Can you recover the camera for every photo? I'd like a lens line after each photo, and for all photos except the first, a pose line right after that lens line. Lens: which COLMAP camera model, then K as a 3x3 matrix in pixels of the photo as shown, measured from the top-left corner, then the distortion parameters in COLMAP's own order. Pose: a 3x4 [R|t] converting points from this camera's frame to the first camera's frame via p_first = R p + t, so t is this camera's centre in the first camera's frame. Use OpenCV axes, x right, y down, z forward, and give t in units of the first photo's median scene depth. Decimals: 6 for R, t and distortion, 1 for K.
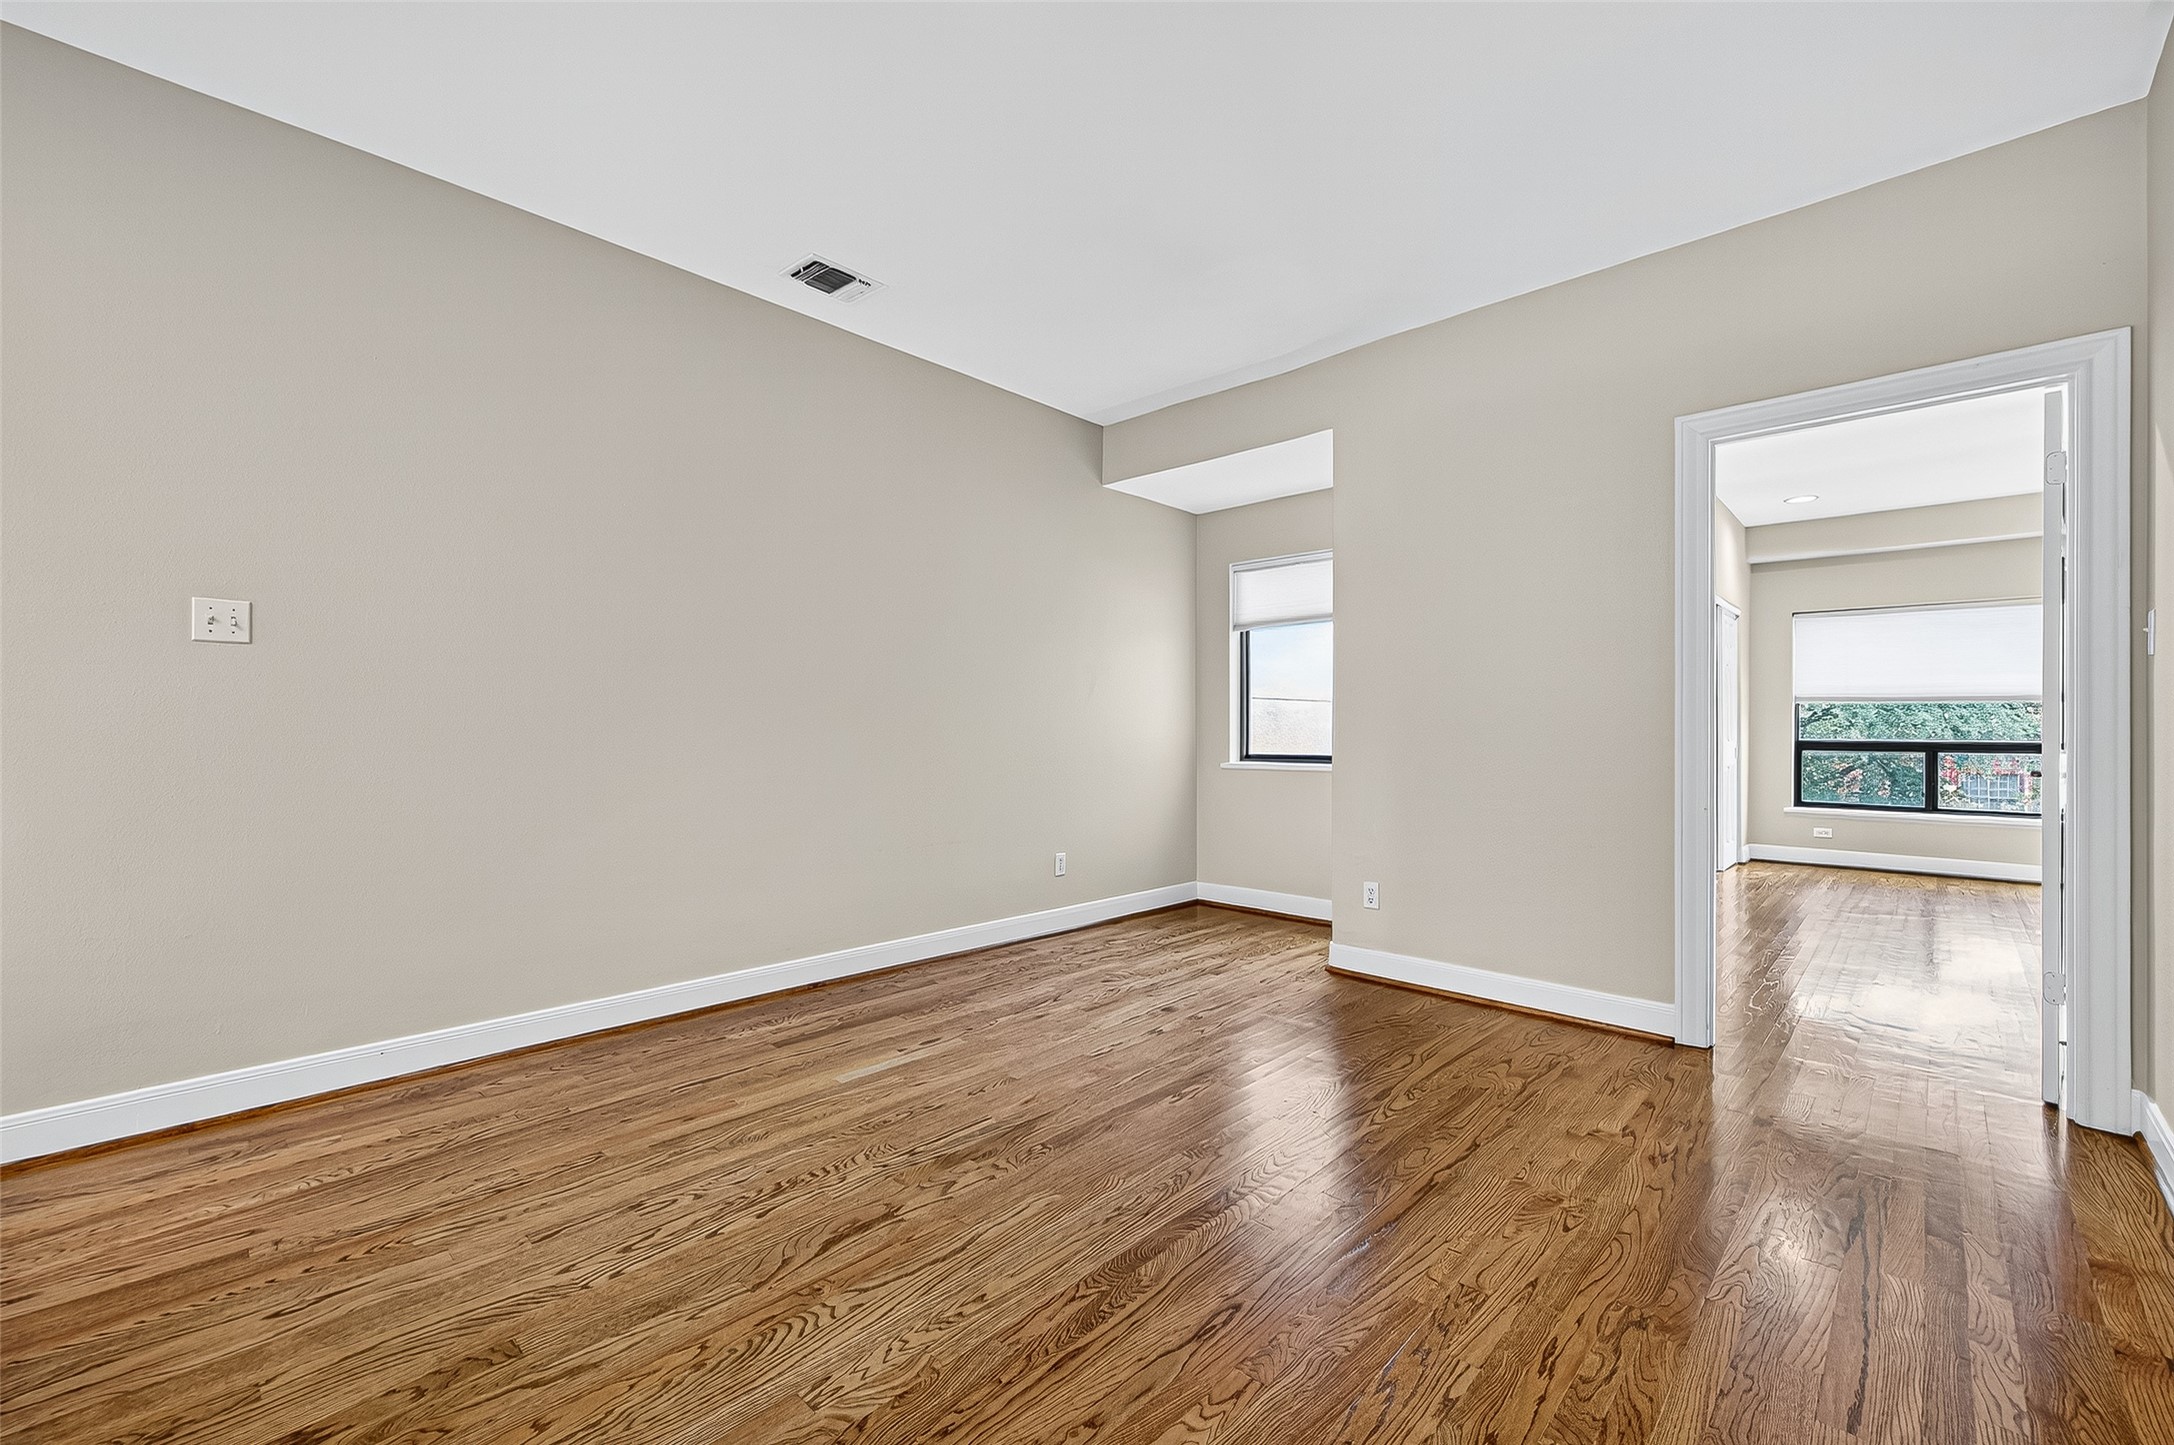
lens RADIAL K [[914.0, 0, 1077.9], [0, 914.0, 723.5], [0, 0, 1]] dist [0.000781, 0.000367]
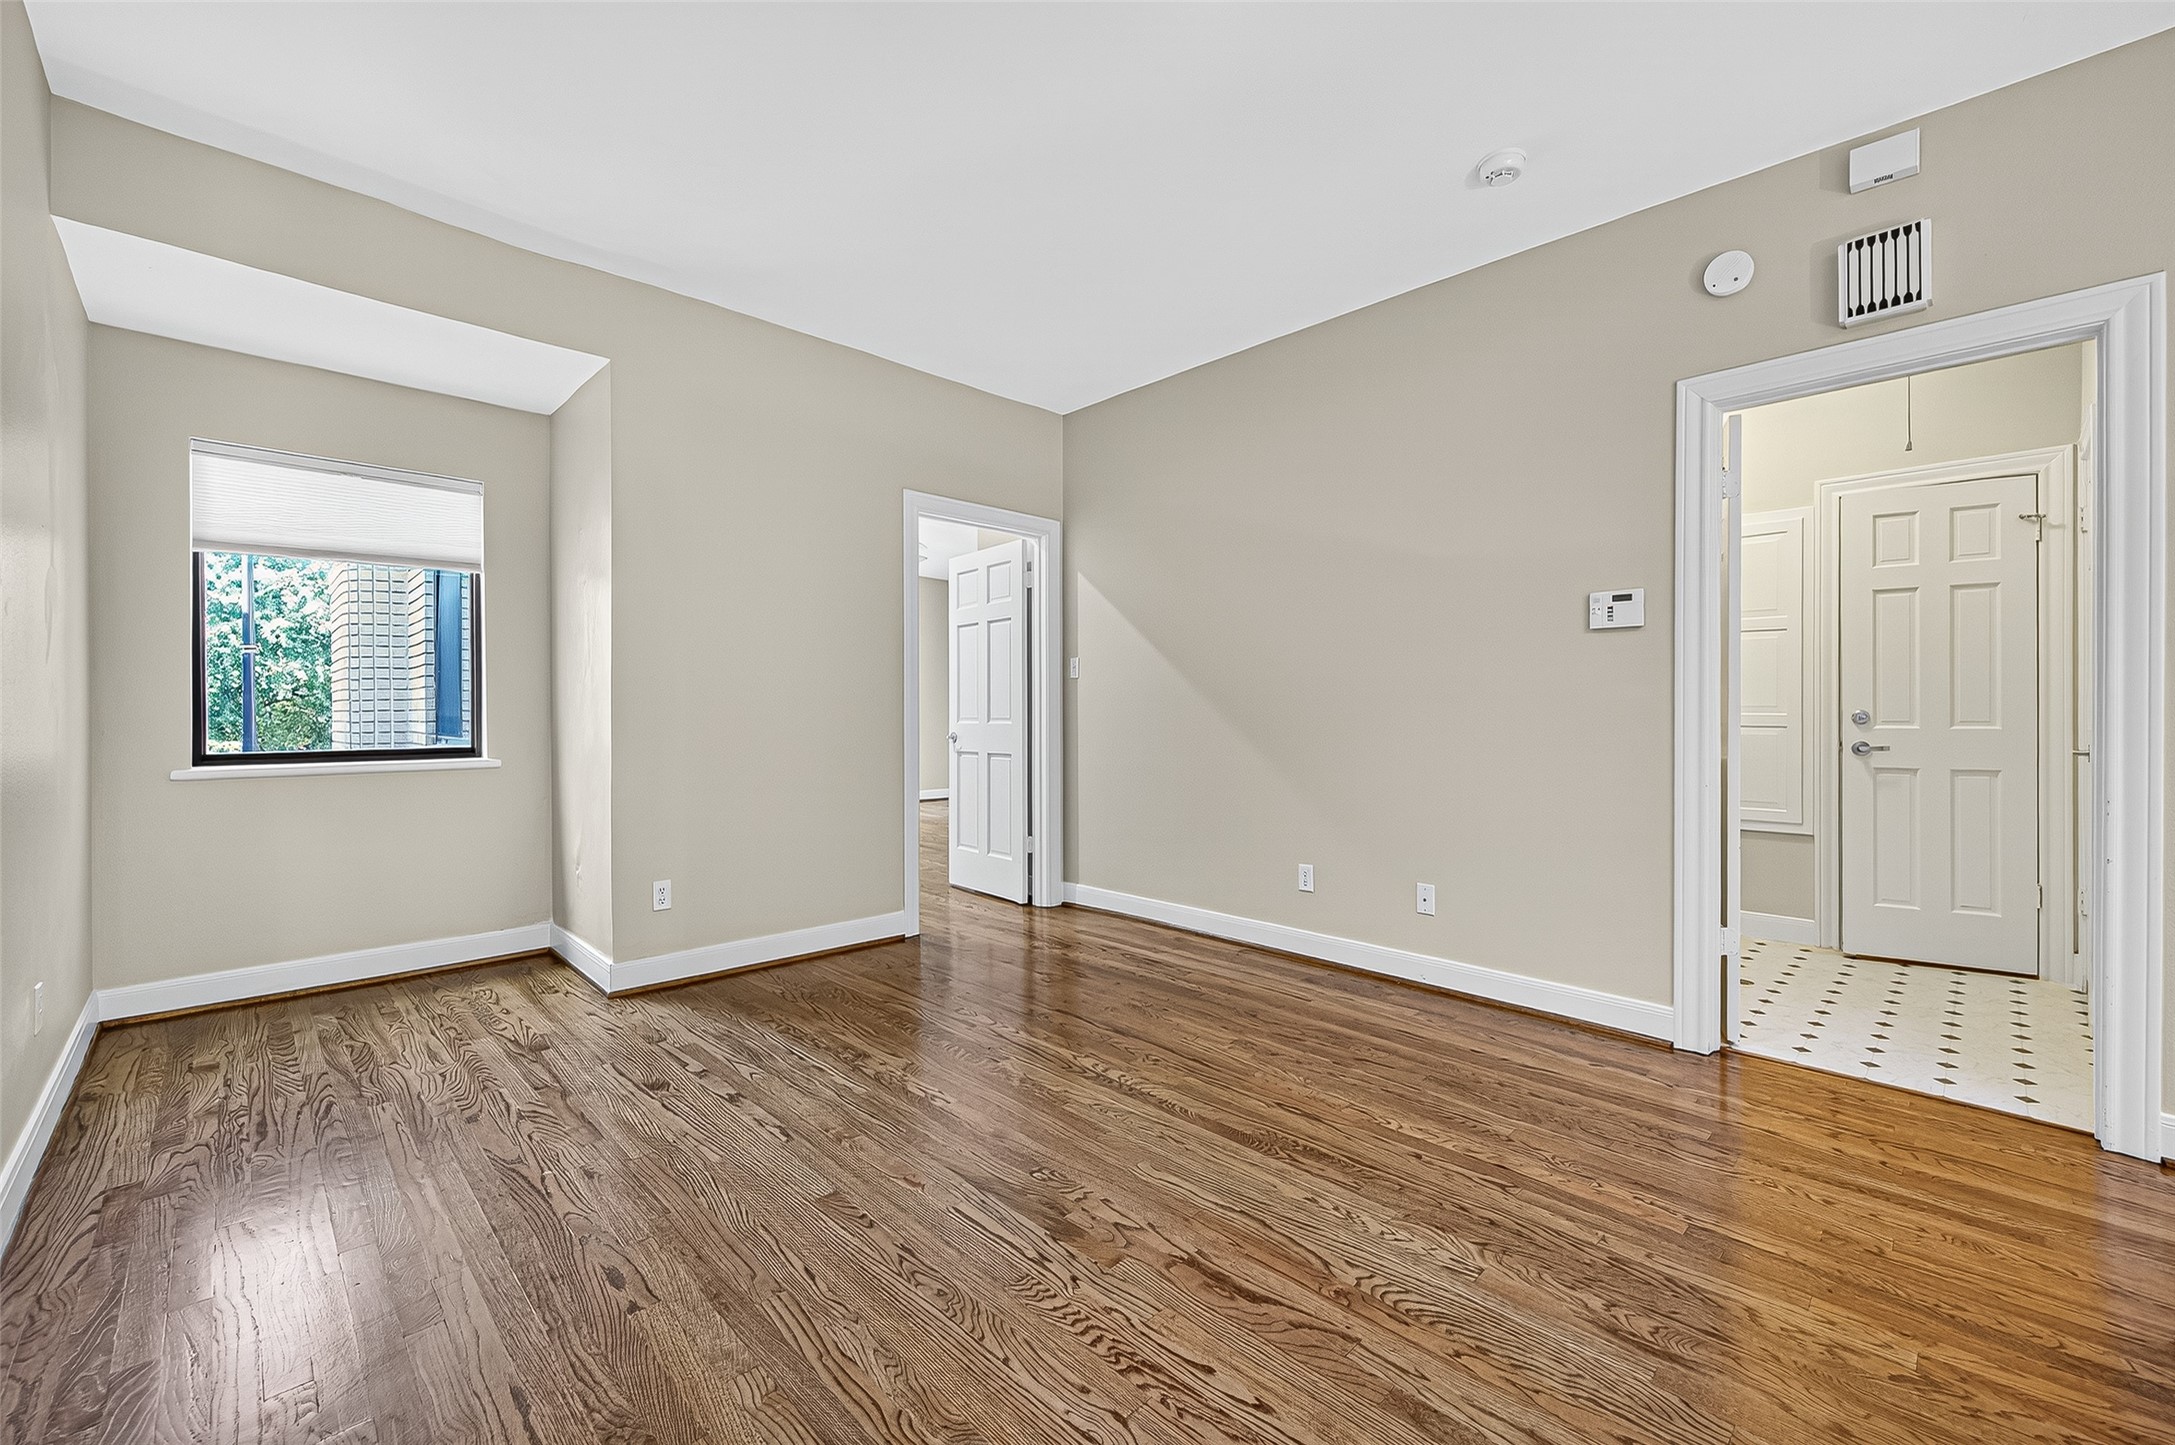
lens RADIAL K [[860.4, 0, 1103.7], [0, 860.4, 717.0], [0, 0, 1]] dist [0.000286, 0.000032]
pose [[0.025178, -0.008200, 0.999649, -0.860091], [-0.006955, 0.999941, 0.008378, -0.001116], [-0.999659, -0.007164, 0.025120, 0.878865]]
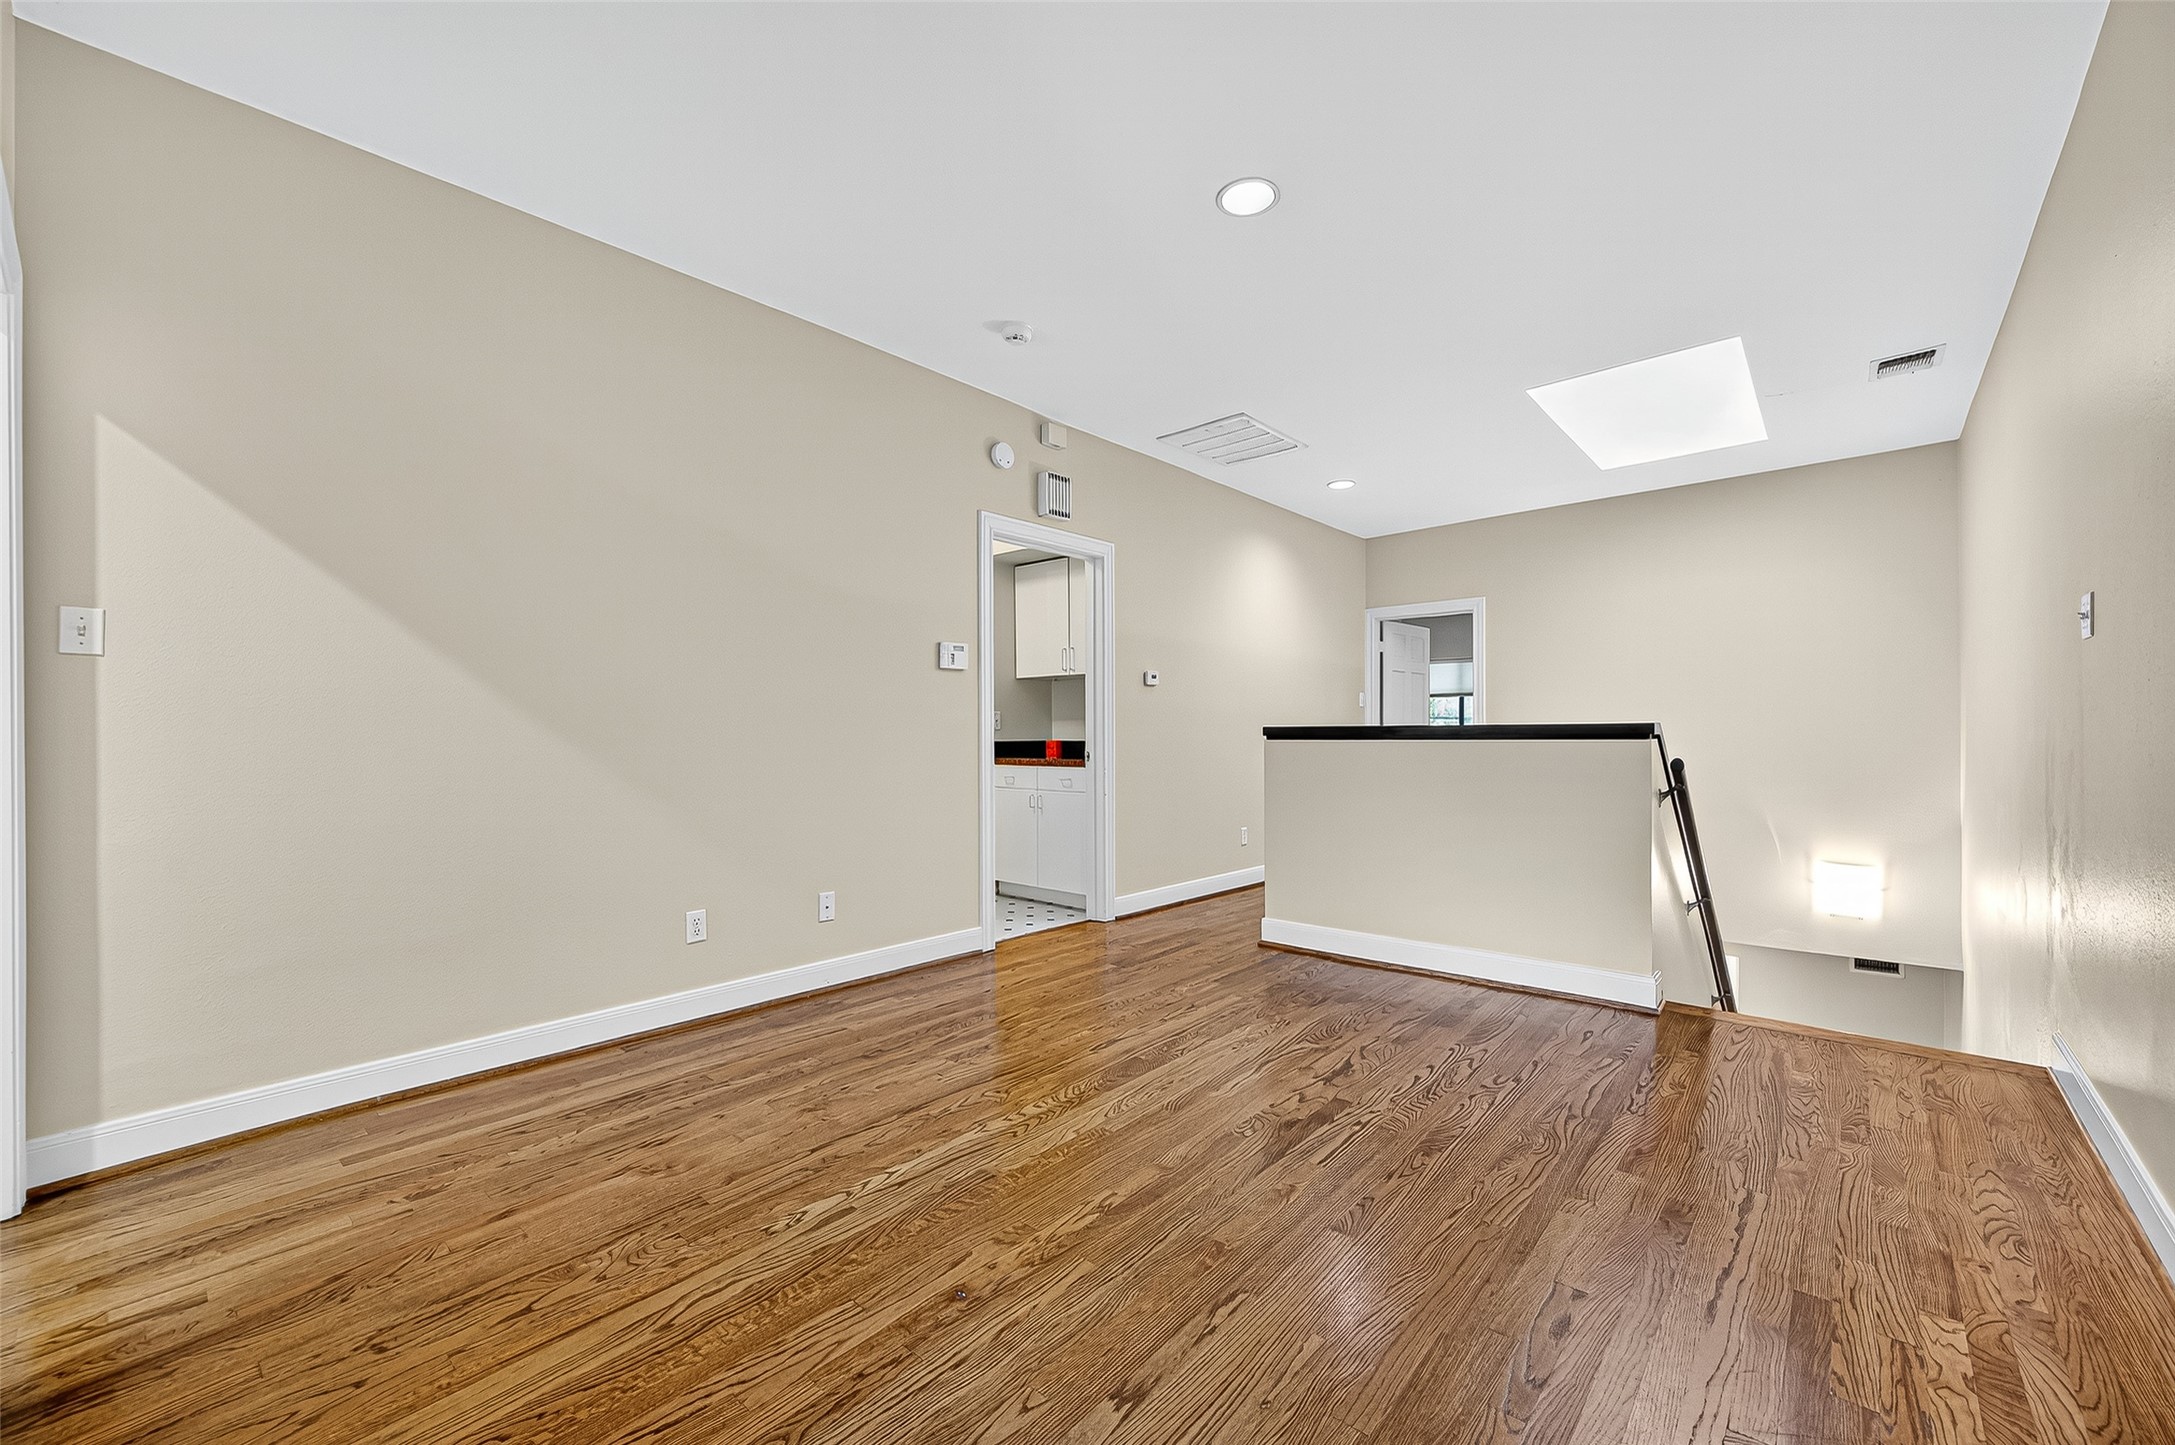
lens RADIAL K [[860.4, 0, 1083.0], [0, 860.4, 733.3], [0, 0, 1]] dist [0.000286, 0.000032]
pose [[-0.999836, 0.003119, -0.017824, 0.154206], [0.003166, 0.999992, -0.002614, 0.010362], [0.017816, -0.002670, -0.999838, 1.896340]]
